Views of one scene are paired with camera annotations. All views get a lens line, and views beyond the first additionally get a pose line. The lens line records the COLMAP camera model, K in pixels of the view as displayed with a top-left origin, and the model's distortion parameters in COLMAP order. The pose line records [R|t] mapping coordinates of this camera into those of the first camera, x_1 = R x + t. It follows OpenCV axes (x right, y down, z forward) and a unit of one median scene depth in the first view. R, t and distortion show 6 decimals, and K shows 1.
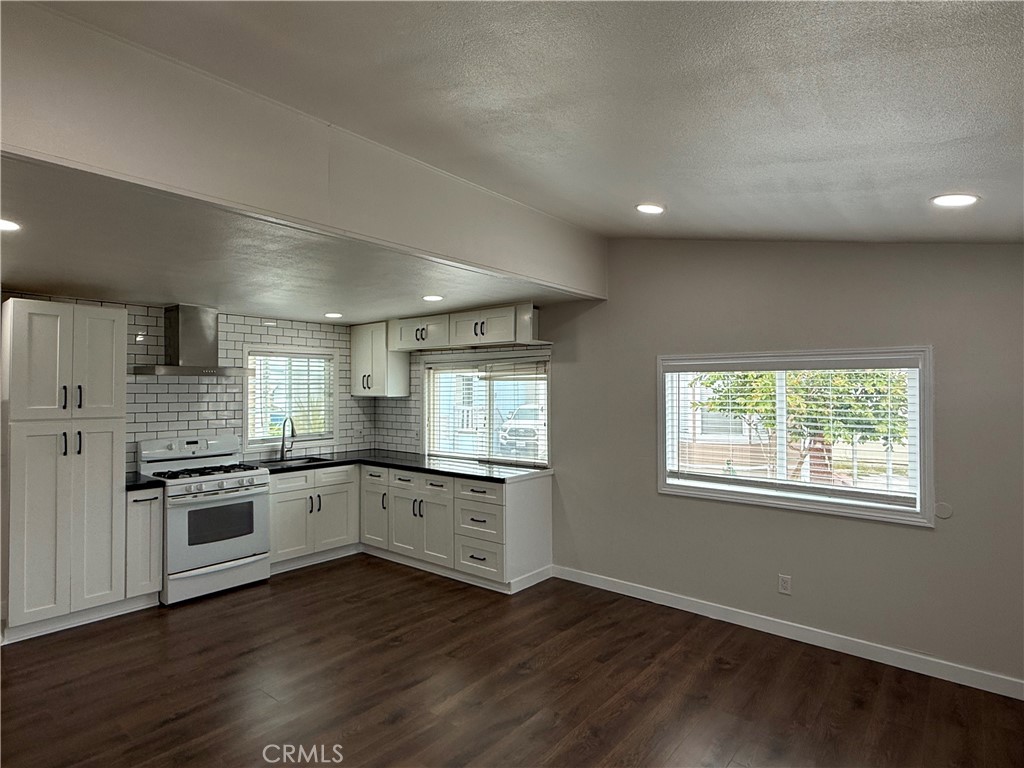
lens RADIAL K [[555.3, 0, 510.9], [0, 555.3, 384.5], [0, 0, 1]] dist [-0.000887, 0.001134]
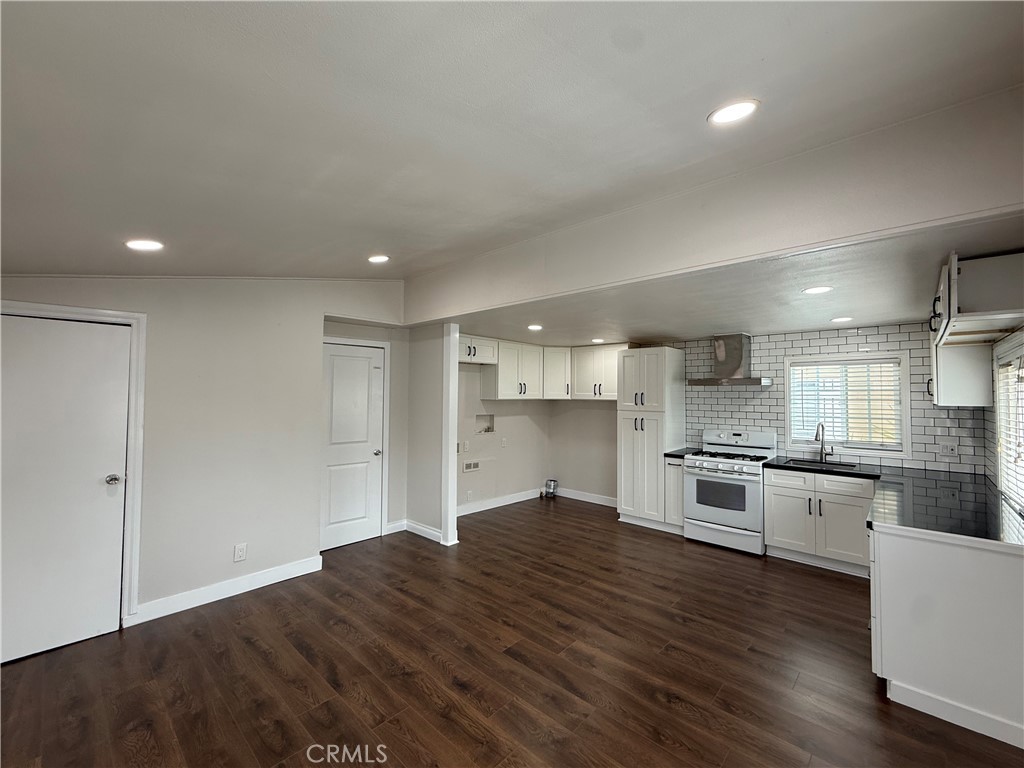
lens RADIAL K [[426.5, 0, 514.2], [0, 426.5, 382.3], [0, 0, 1]] dist [-0.003093, 0.000114]
pose [[-0.053697, -0.028117, -0.998161, 0.540220], [0.002967, 0.999595, -0.028317, 0.005425], [0.998553, -0.004482, -0.053591, 0.560060]]
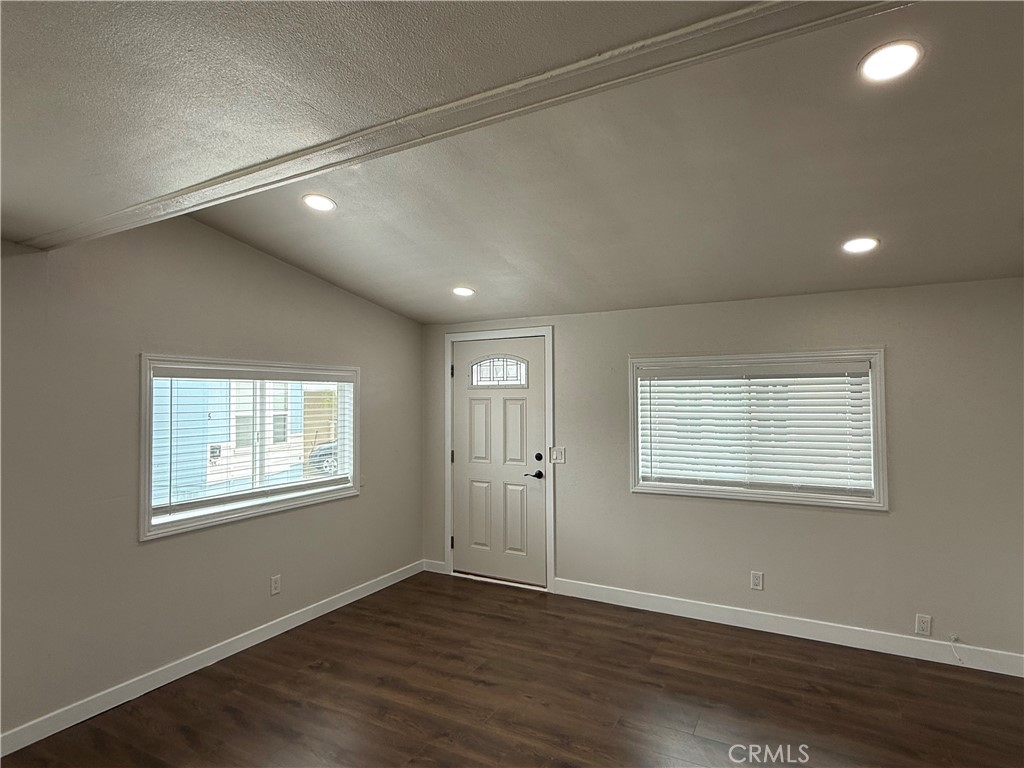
lens RADIAL K [[555.3, 0, 511.4], [0, 555.3, 381.3], [0, 0, 1]] dist [-0.000887, 0.001134]
pose [[-0.190792, 0.032433, 0.981095, -0.515840], [0.000712, 0.999458, -0.032902, 0.008805], [-0.981630, -0.005579, -0.190711, 0.623668]]
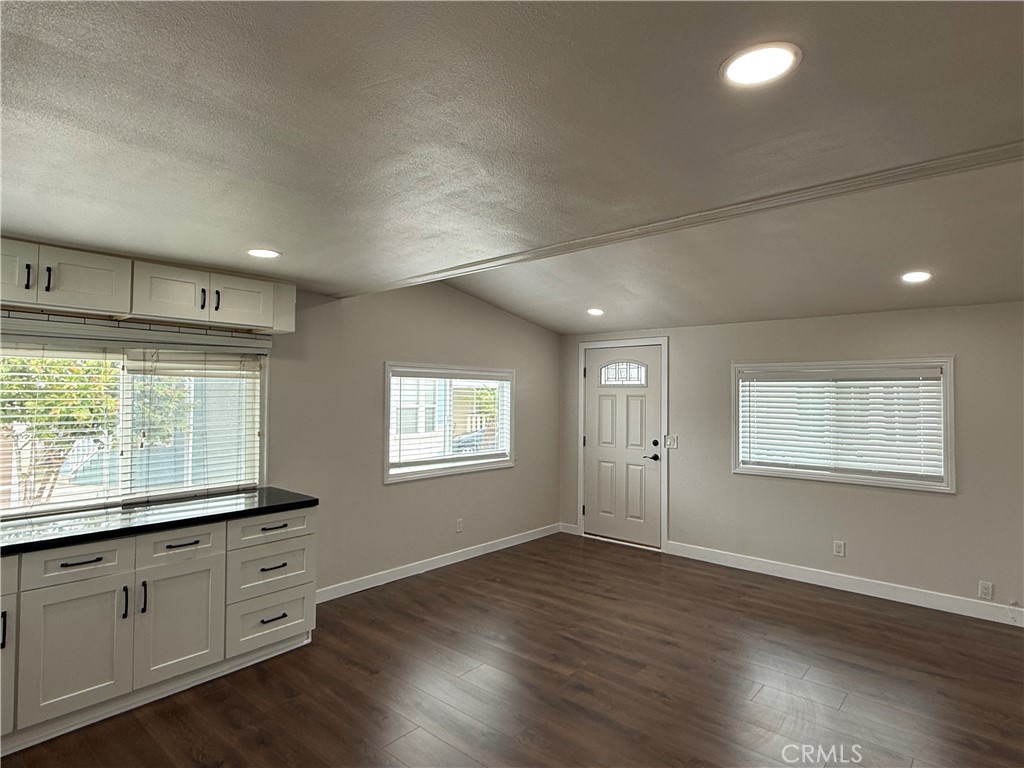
lens RADIAL K [[555.3, 0, 513.2], [0, 555.3, 380.6], [0, 0, 1]] dist [-0.000887, 0.001134]
pose [[0.024201, 0.028467, 0.999302, -0.798944], [-0.015012, 0.999492, -0.028109, 0.013624], [-0.999594, -0.014321, 0.024616, 0.673846]]
